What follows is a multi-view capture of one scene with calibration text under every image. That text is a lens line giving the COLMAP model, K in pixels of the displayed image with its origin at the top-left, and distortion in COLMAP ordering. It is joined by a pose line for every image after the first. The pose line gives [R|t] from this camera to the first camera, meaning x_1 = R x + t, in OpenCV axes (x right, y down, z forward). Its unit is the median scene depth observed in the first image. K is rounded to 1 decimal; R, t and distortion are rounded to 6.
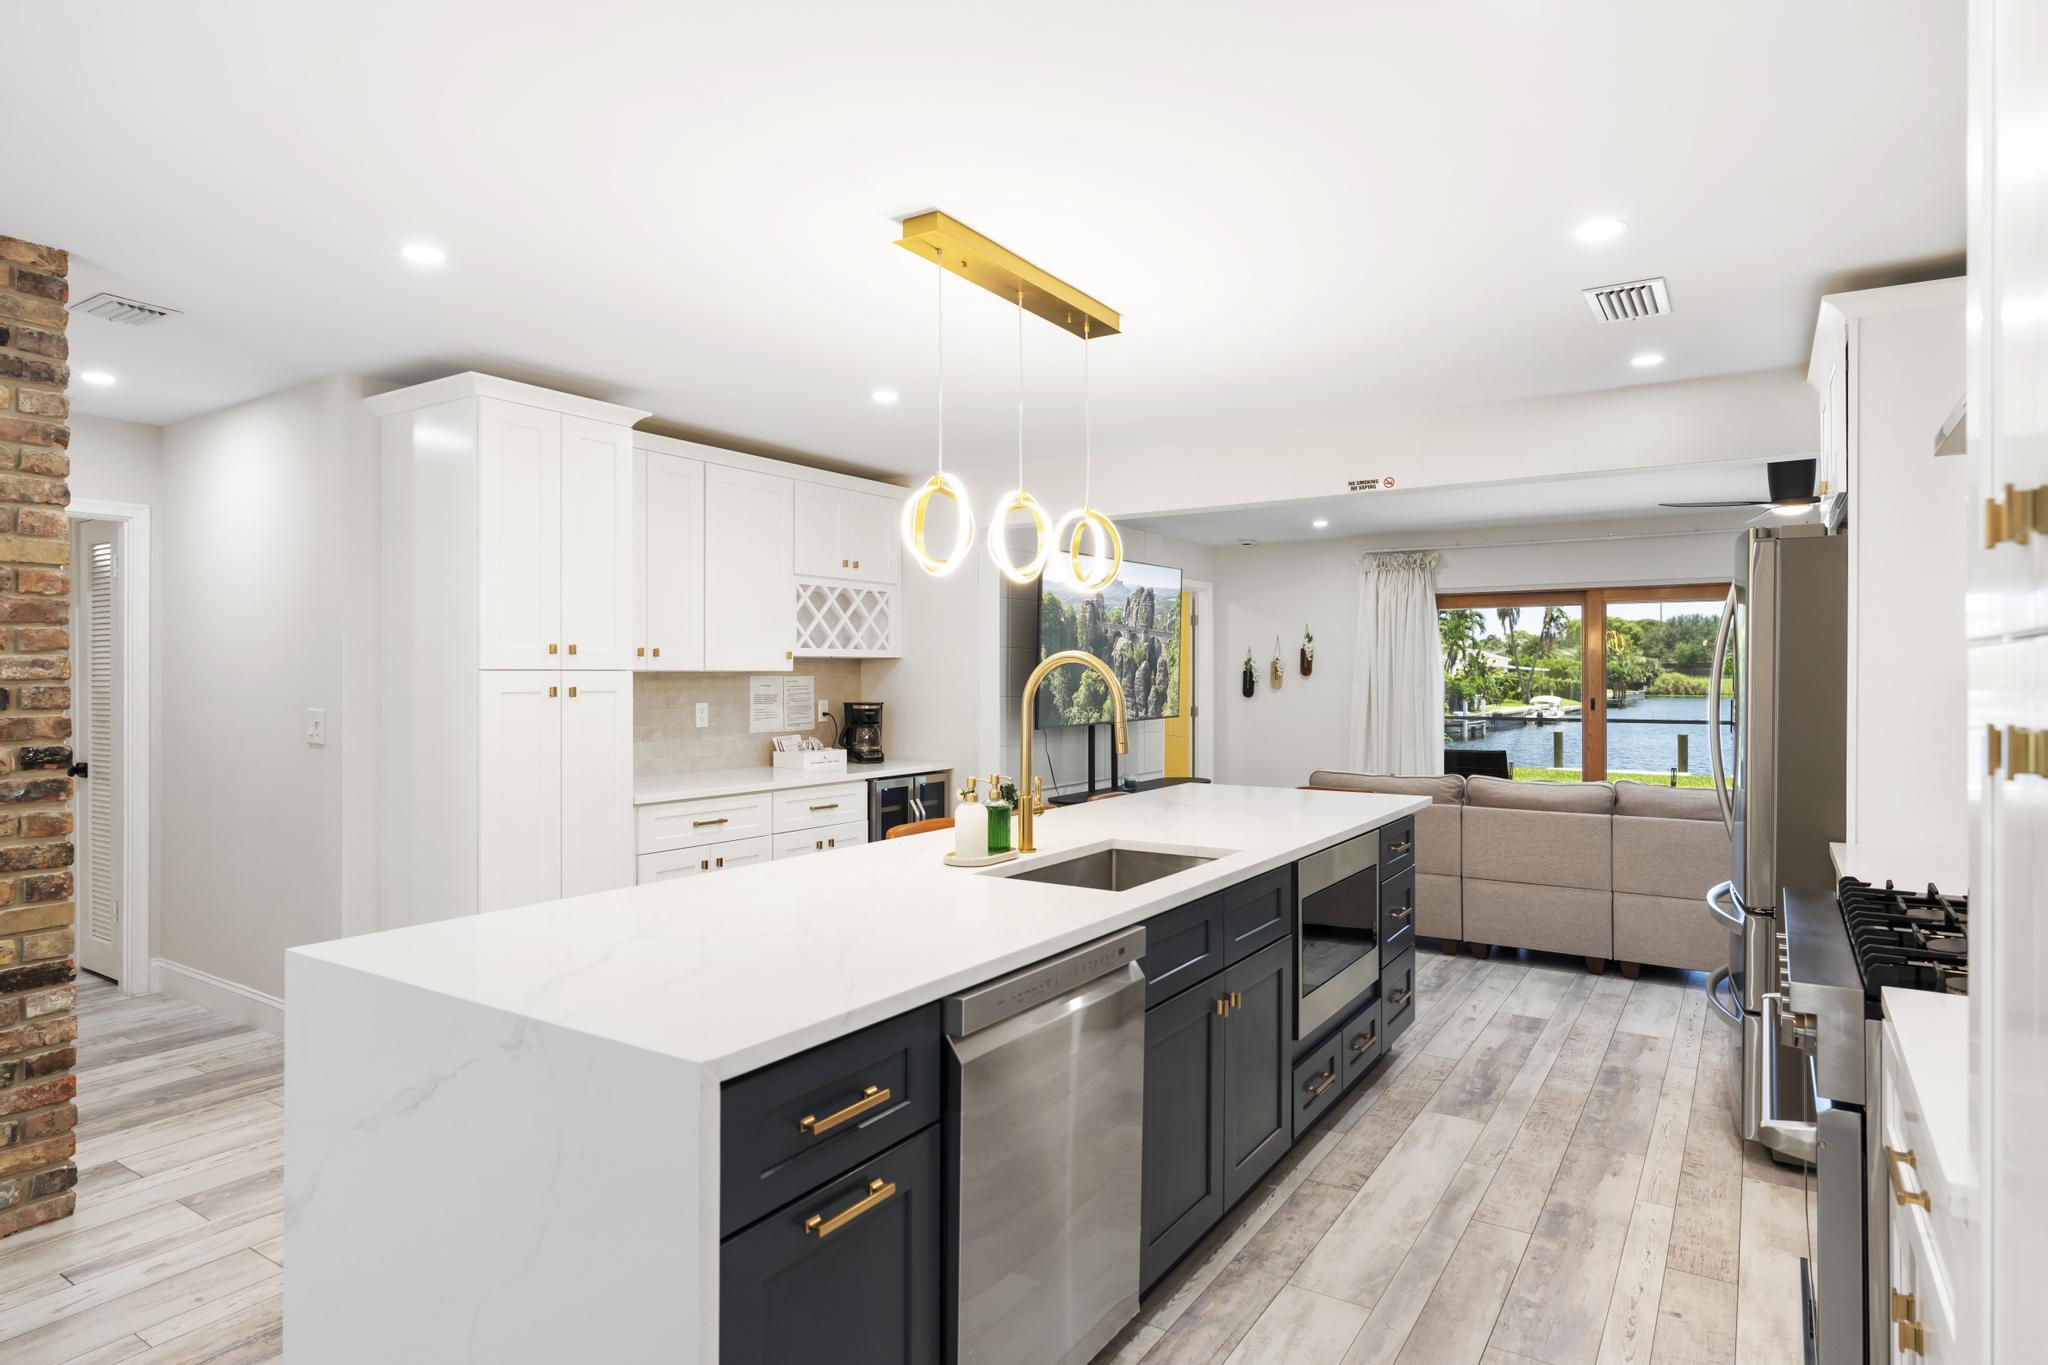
lens RADIAL K [[1134.7, 0, 1021.4], [0, 1134.7, 666.8], [0, 0, 1]] dist [0.007446, -0.007086]
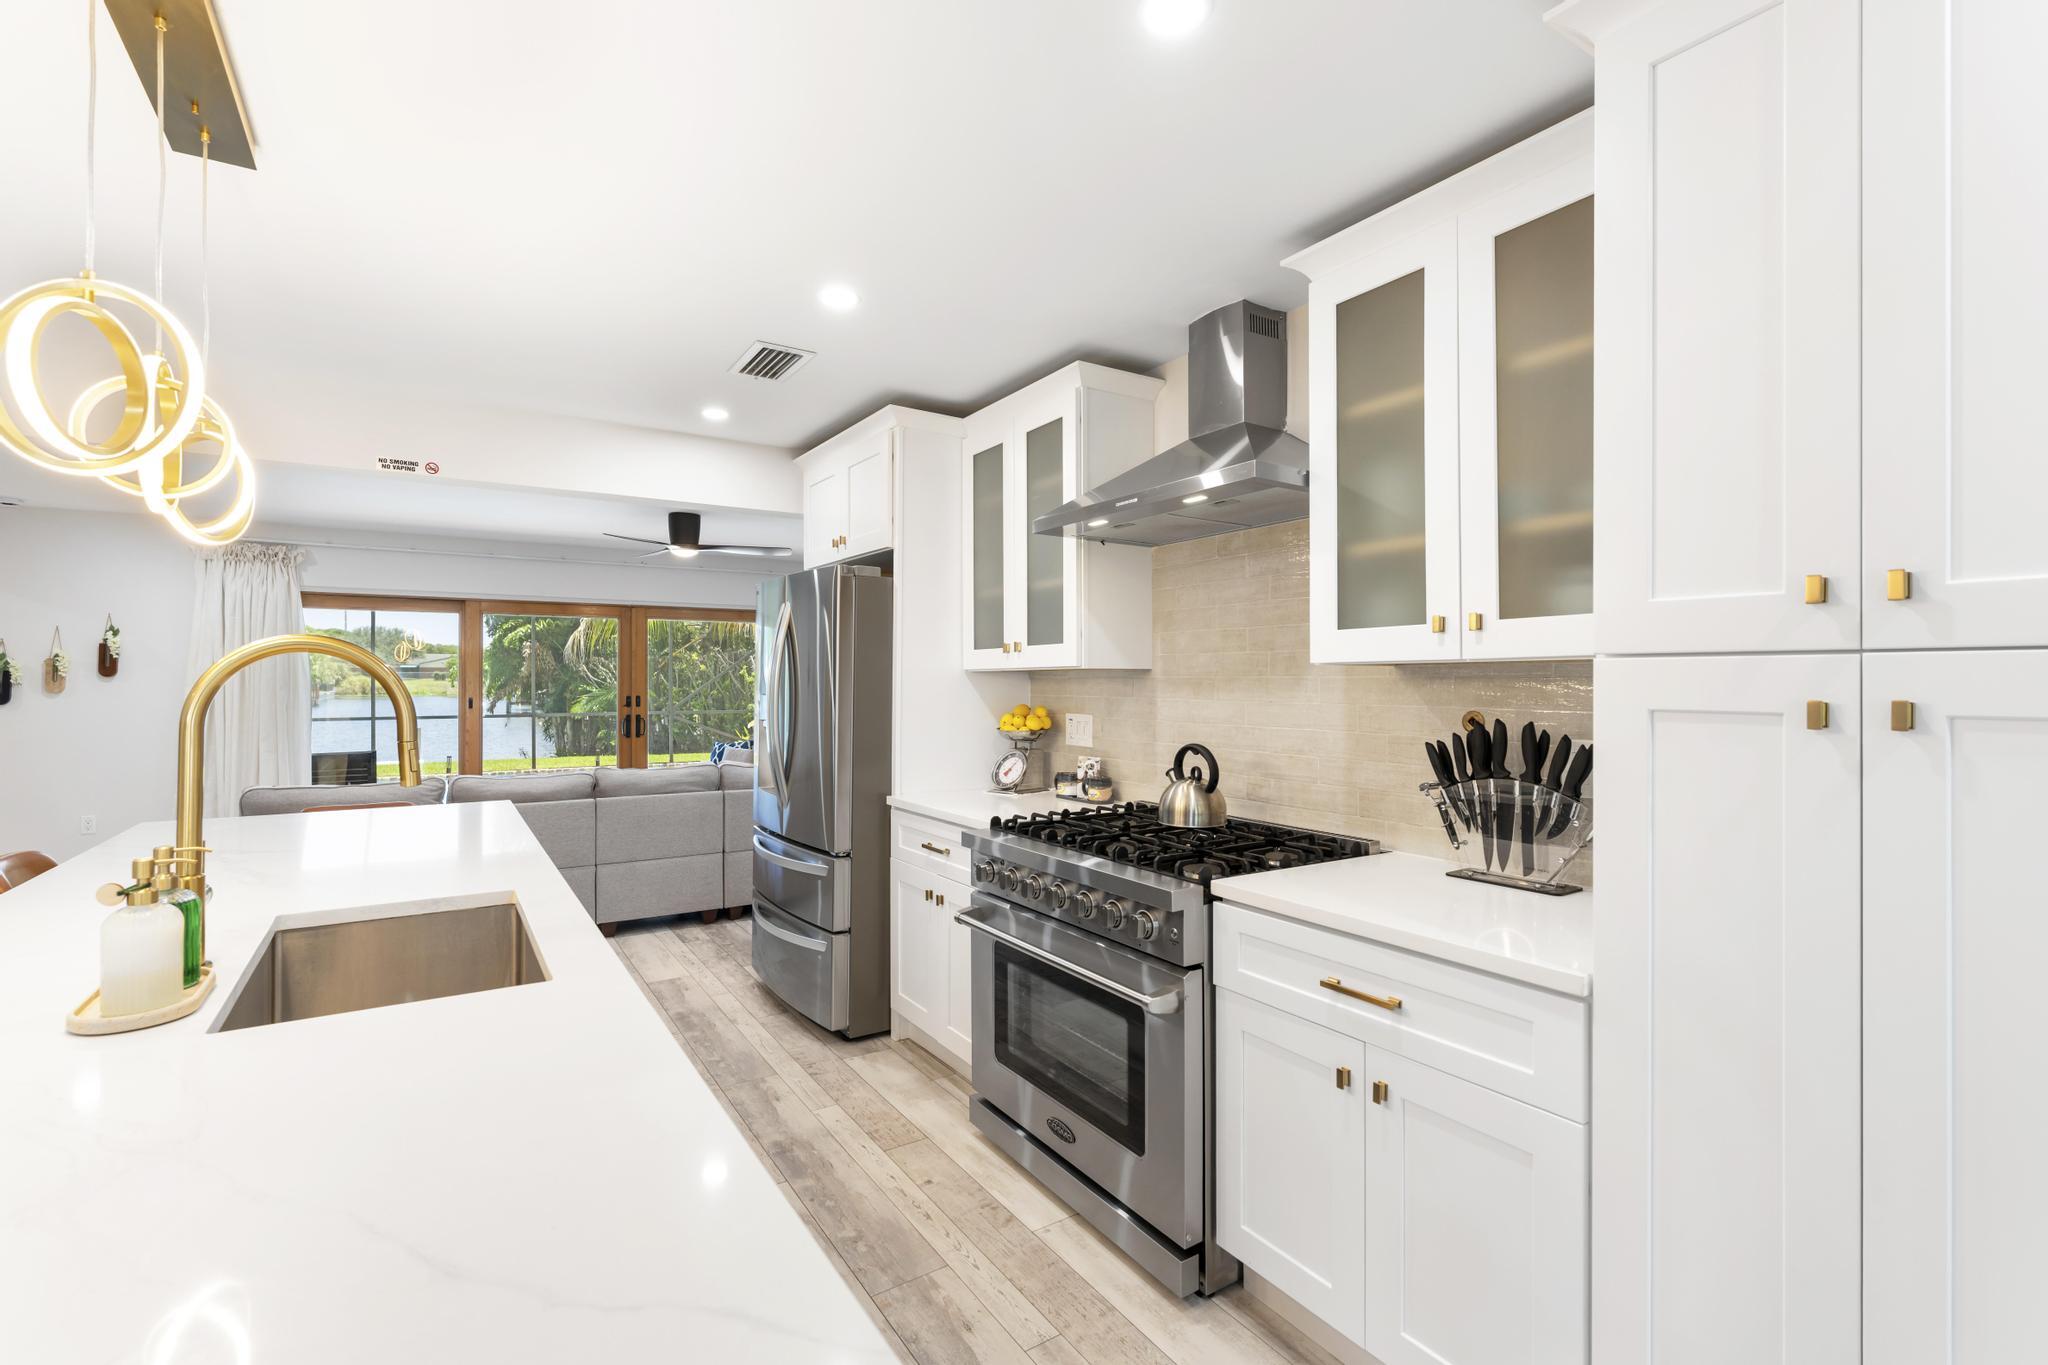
lens RADIAL K [[904.1, 0, 1023.6], [0, 904.1, 674.0], [0, 0, 1]] dist [-0.002776, 0.001672]
pose [[0.401205, 0.006127, 0.915968, -0.135082], [-0.008909, 0.999956, -0.002787, 0.003053], [-0.915945, -0.007042, 0.401242, 0.222992]]
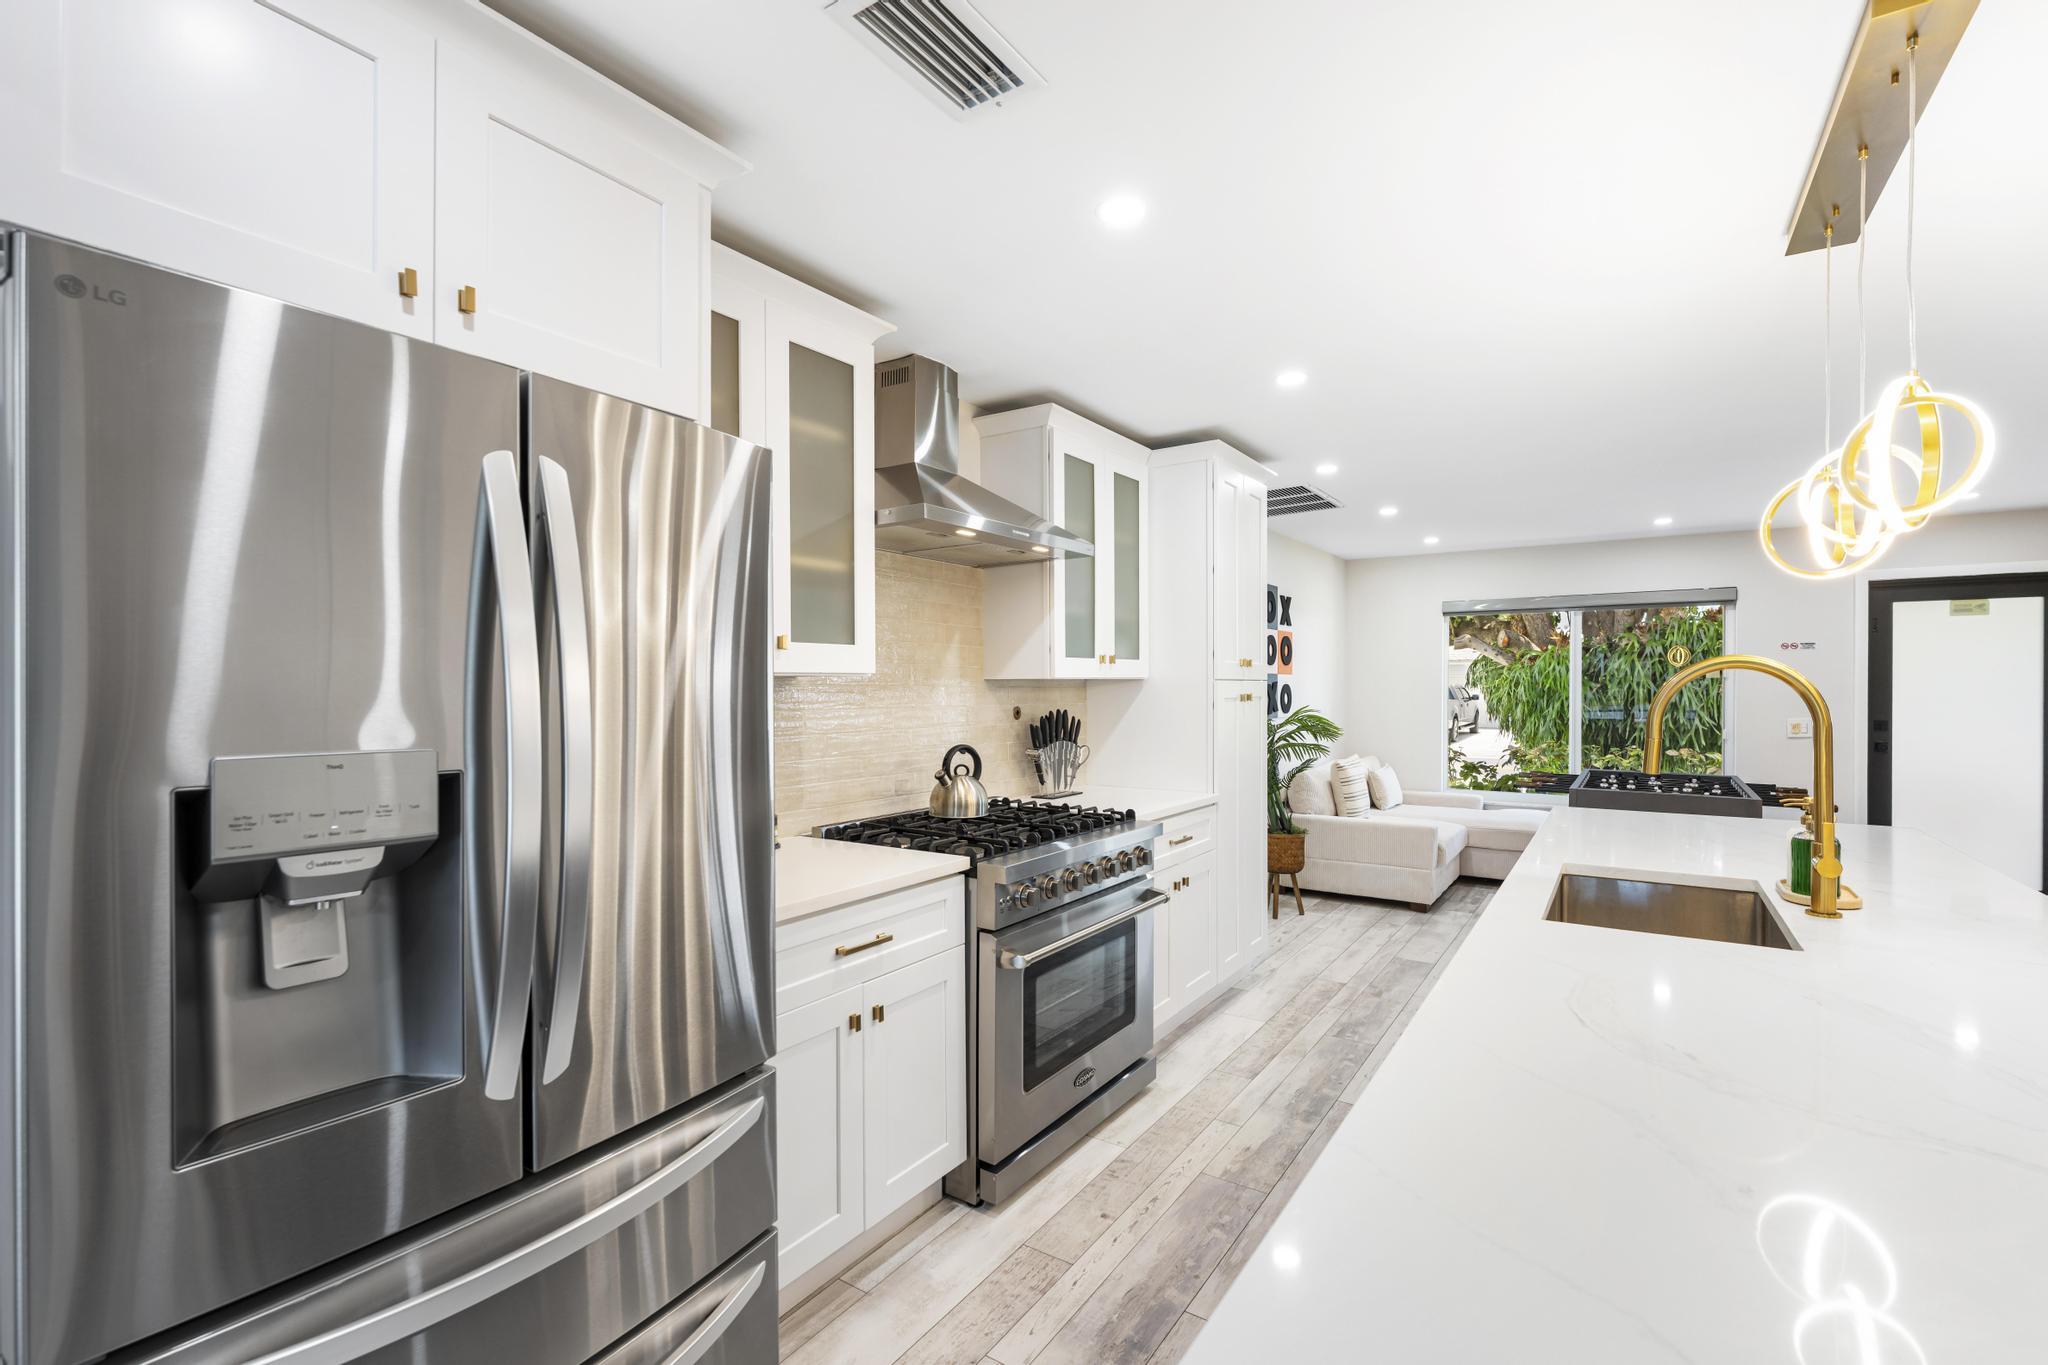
lens RADIAL K [[904.1, 0, 1019.5], [0, 904.1, 685.5], [0, 0, 1]] dist [-0.002776, 0.001672]
pose [[-0.999726, 0.001078, 0.023398, 0.284317], [0.000853, 0.999953, -0.009648, 0.007295], [-0.023407, -0.009626, -0.999680, 0.869394]]
